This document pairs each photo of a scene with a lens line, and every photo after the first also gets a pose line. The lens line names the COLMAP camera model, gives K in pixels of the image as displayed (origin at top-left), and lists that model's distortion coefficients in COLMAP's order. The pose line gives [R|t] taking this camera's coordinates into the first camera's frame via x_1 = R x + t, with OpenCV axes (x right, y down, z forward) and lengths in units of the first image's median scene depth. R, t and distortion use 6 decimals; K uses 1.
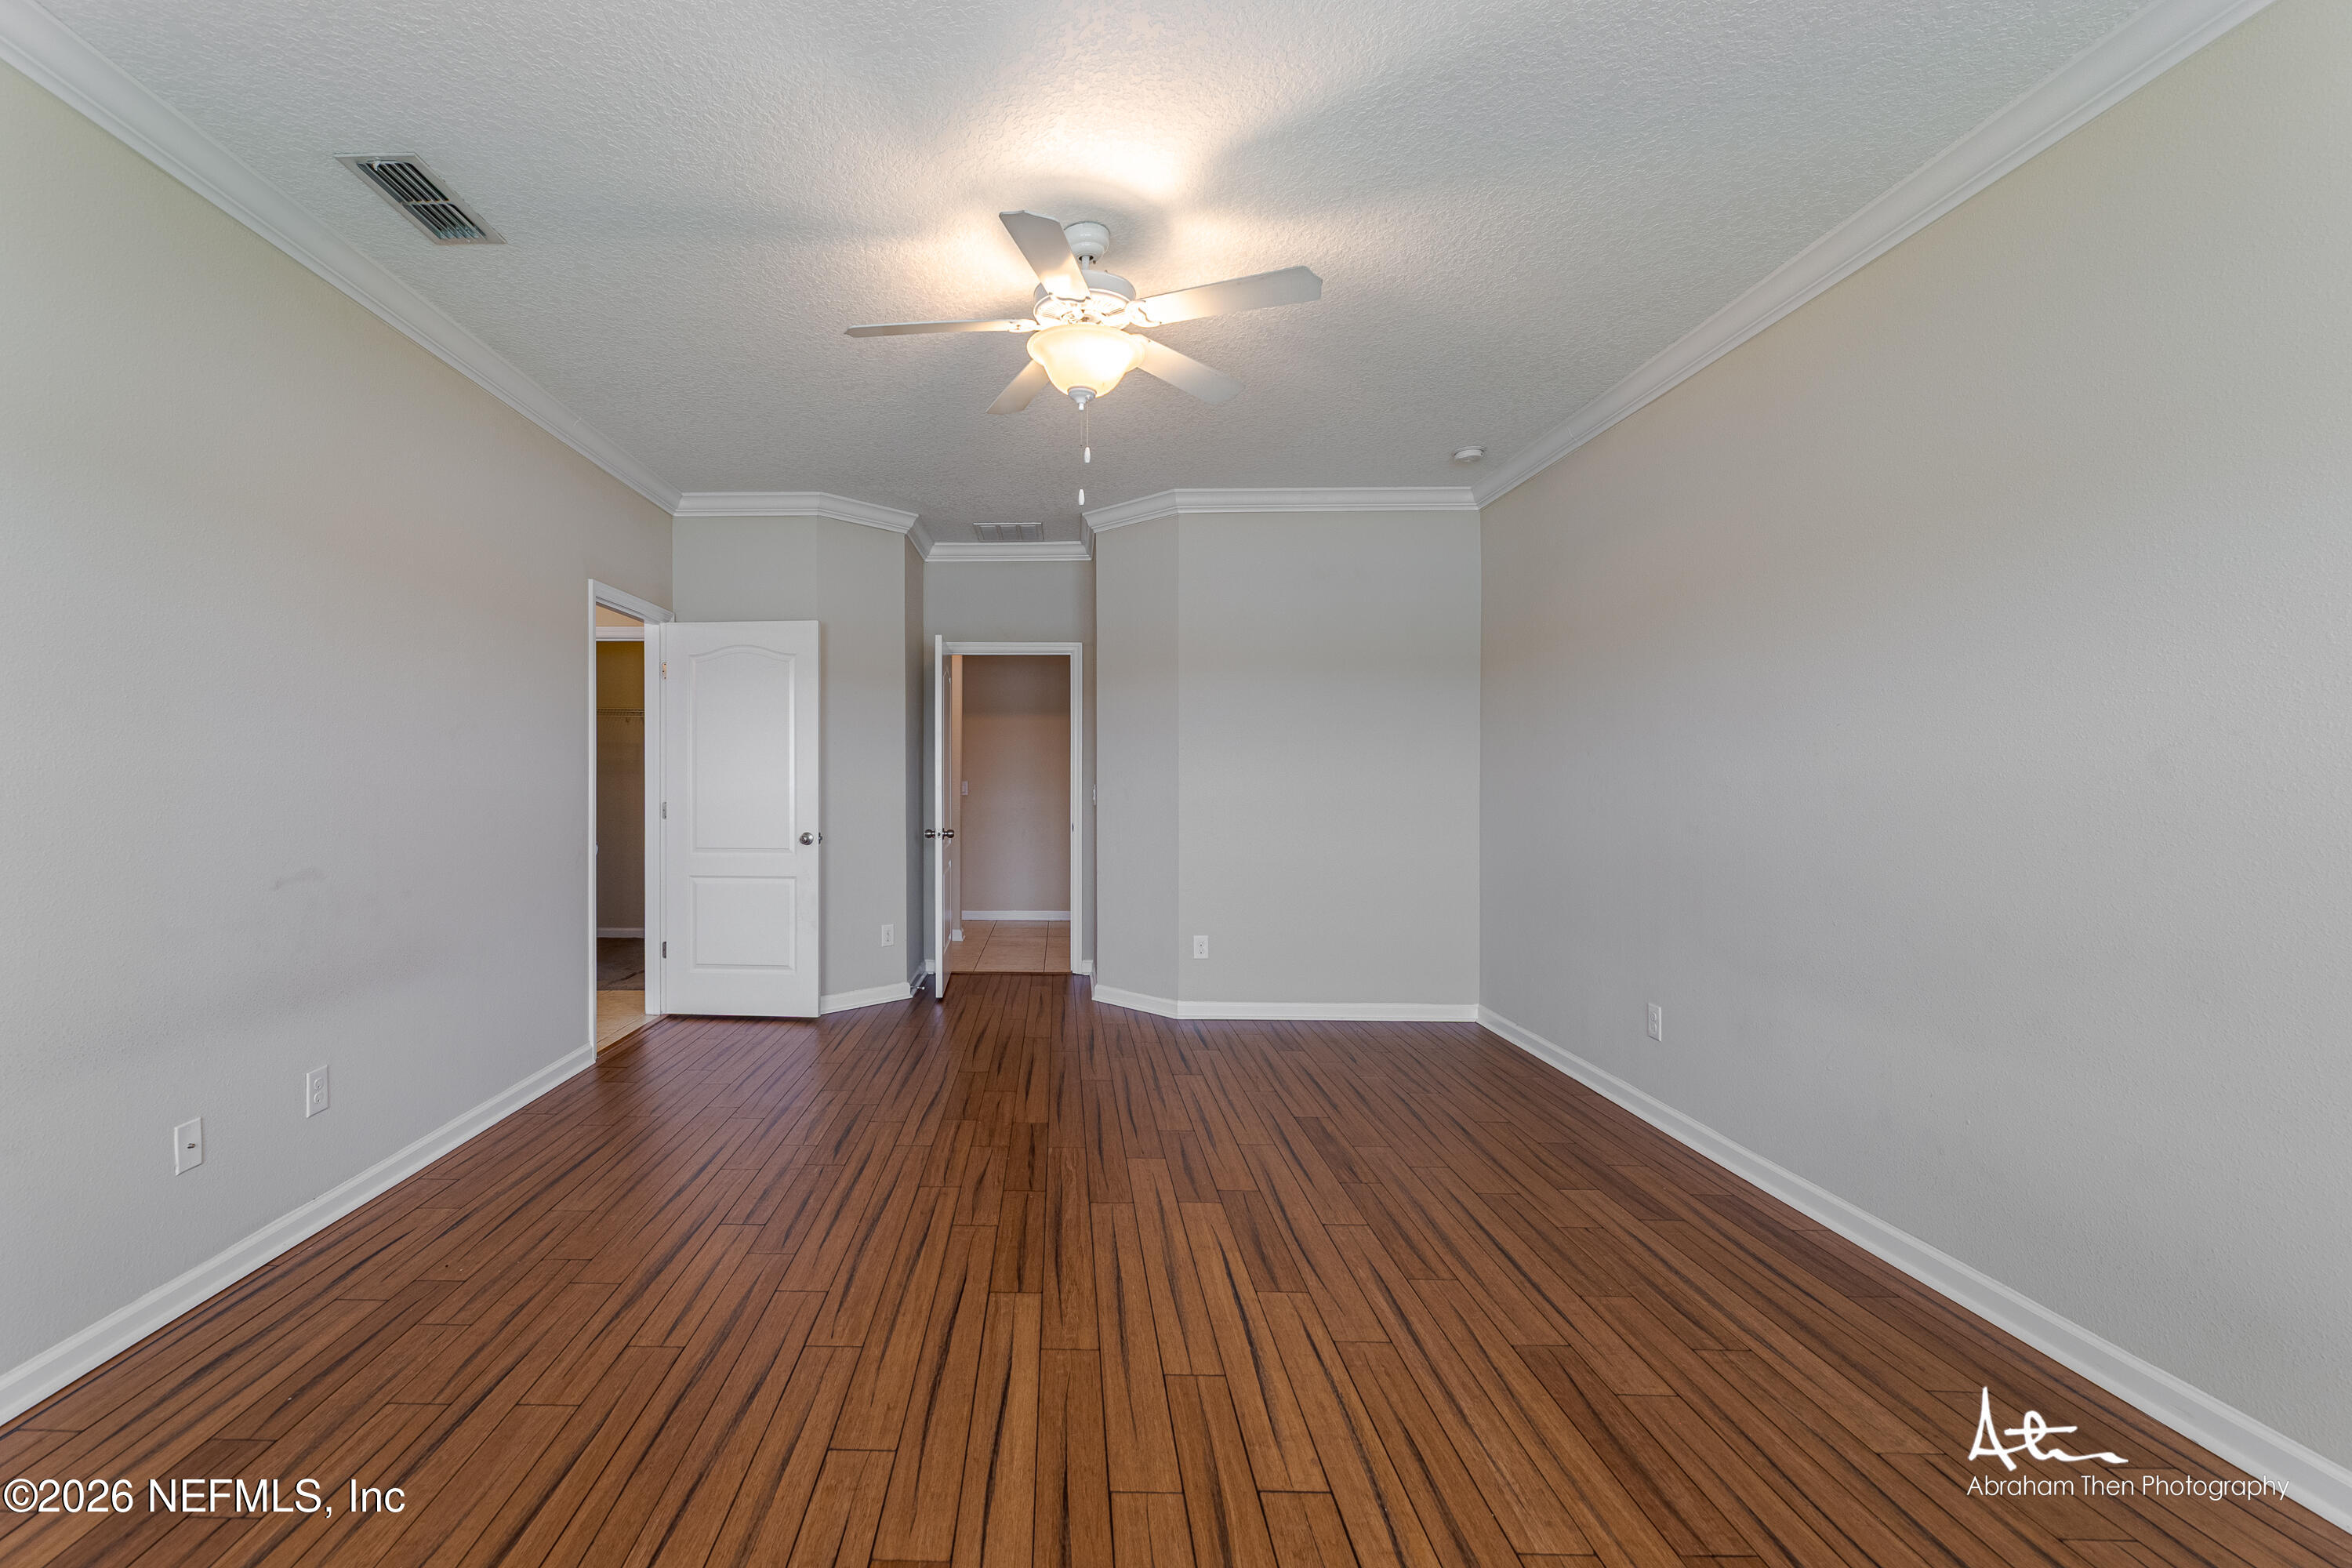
lens RADIAL K [[964.2, 0, 1178.4], [0, 964.2, 774.9], [0, 0, 1]] dist [-0.002414, 0.001585]
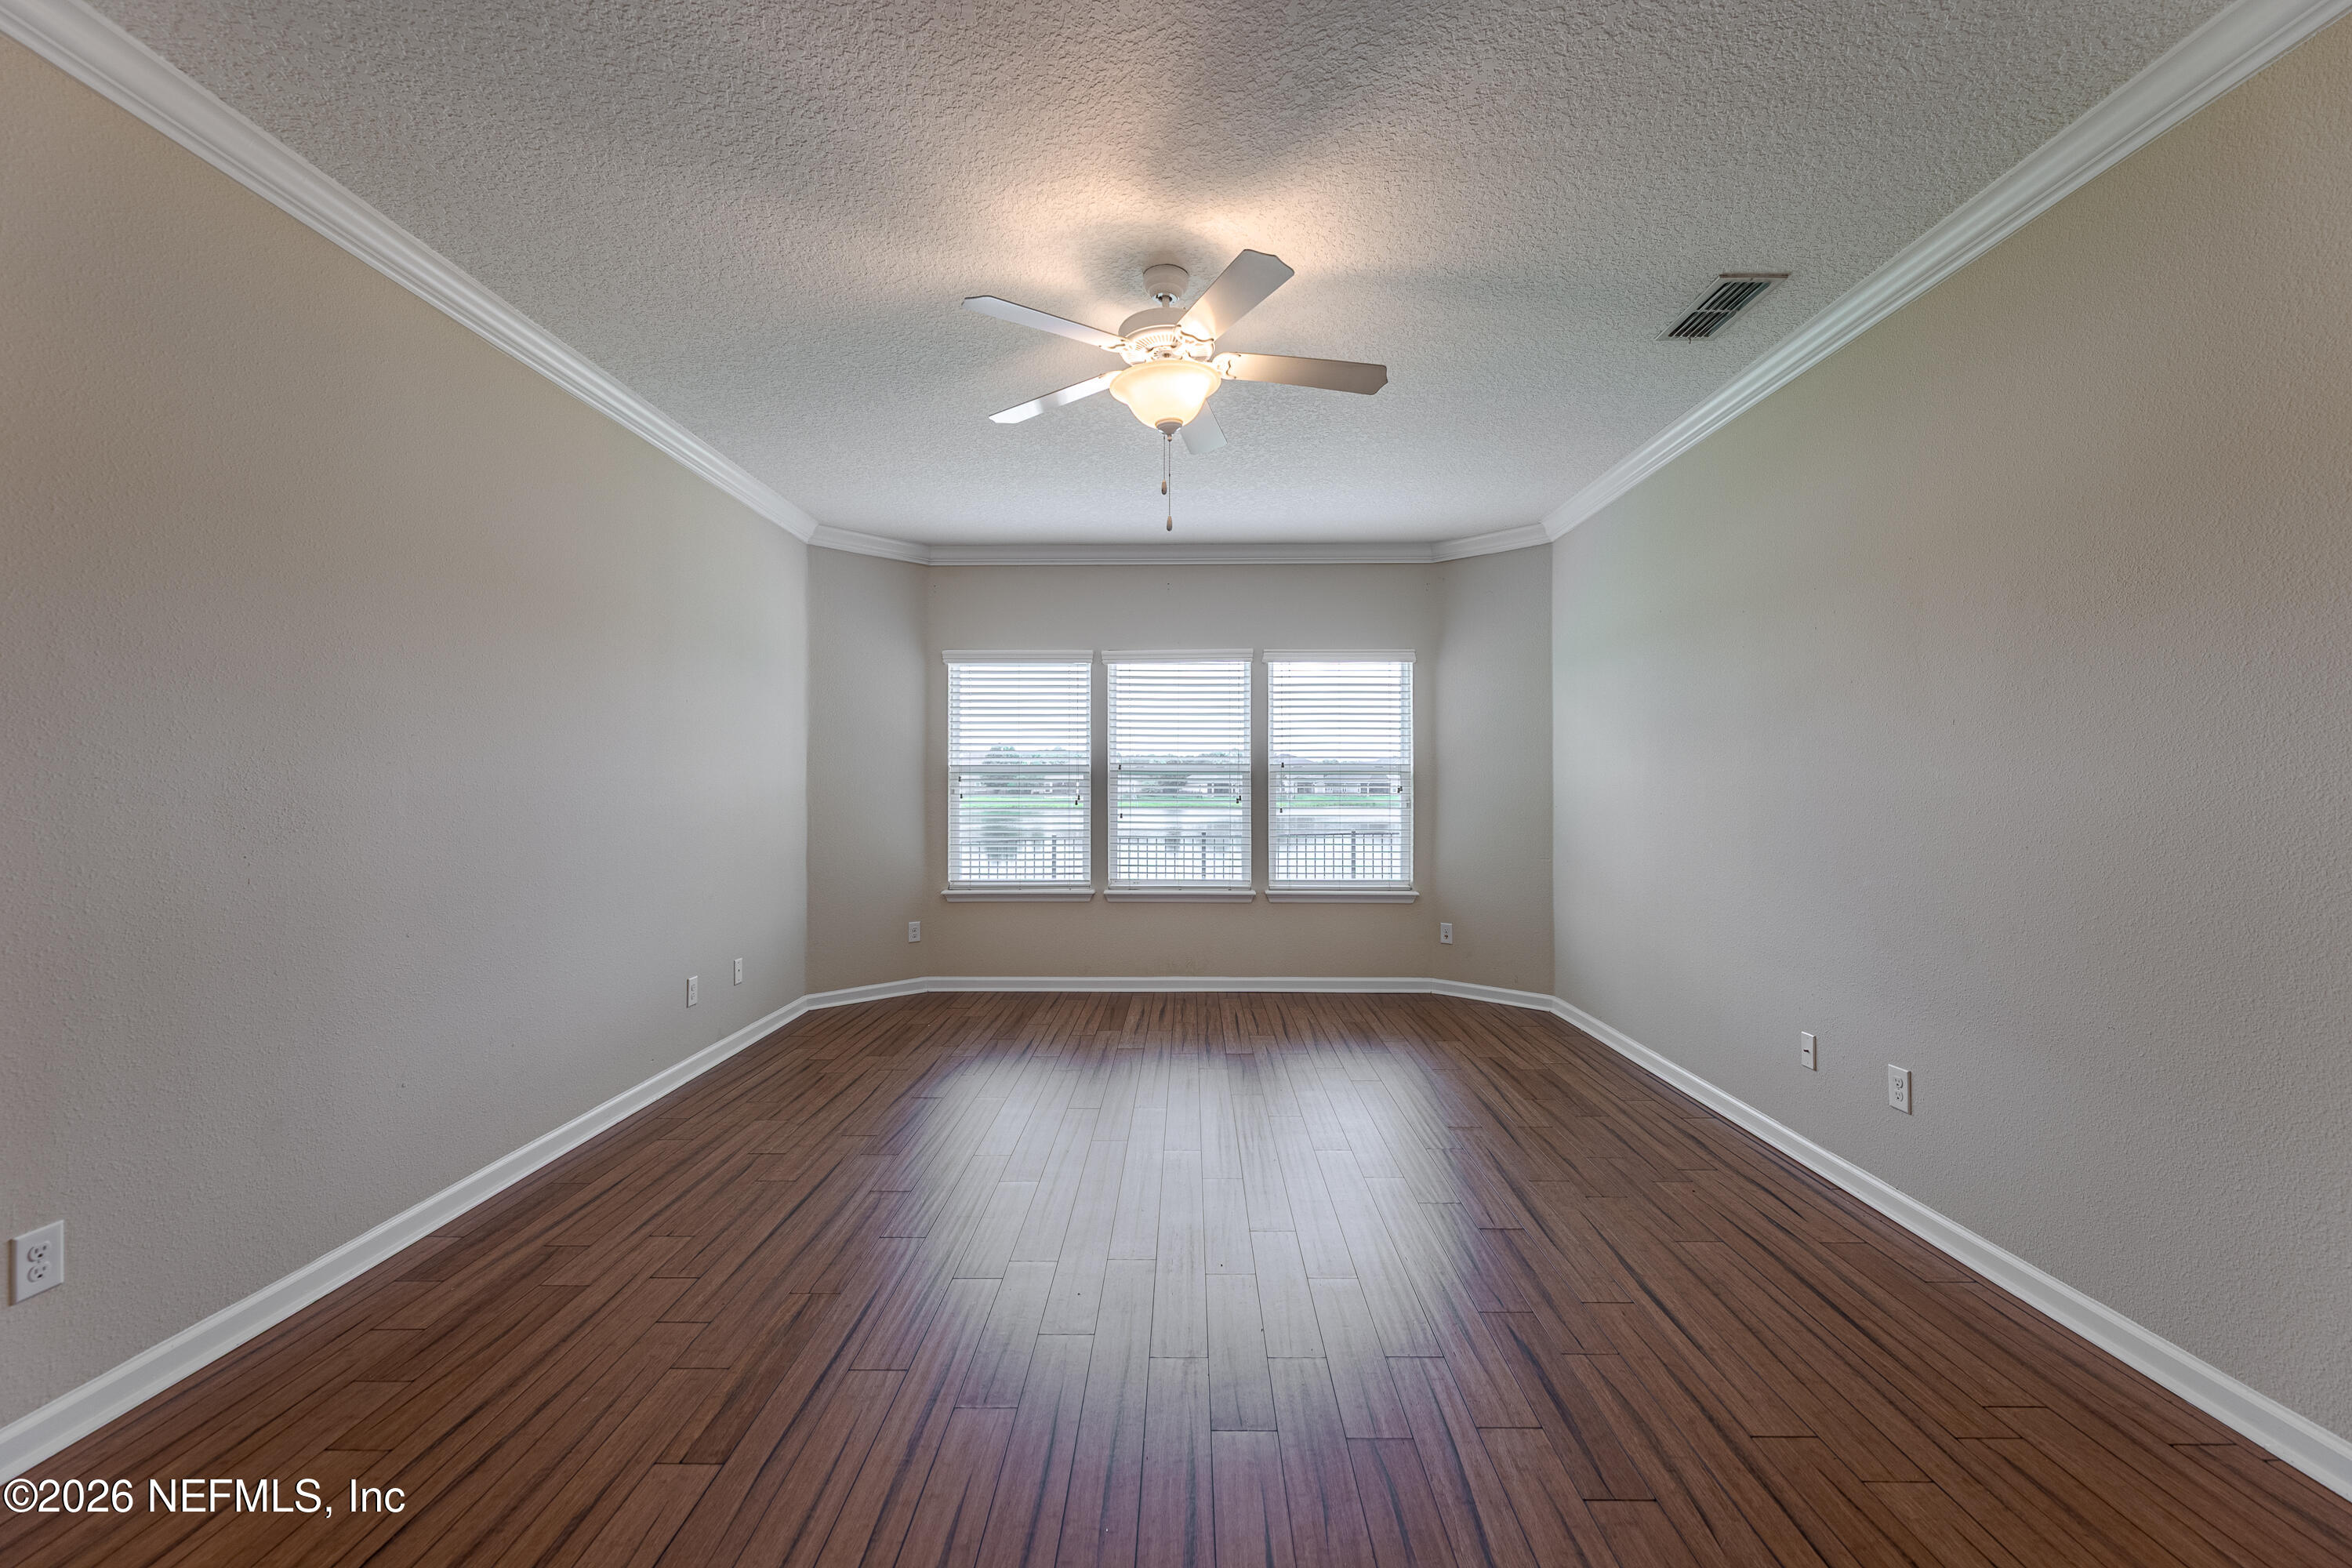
lens RADIAL K [[964.2, 0, 1160.8], [0, 964.2, 788.5], [0, 0, 1]] dist [-0.002414, 0.001585]
pose [[-0.988552, -0.001351, 0.150871, -0.262041], [-0.001856, 0.999993, -0.003209, 0.009575], [-0.150866, -0.003452, -0.988548, 2.144330]]
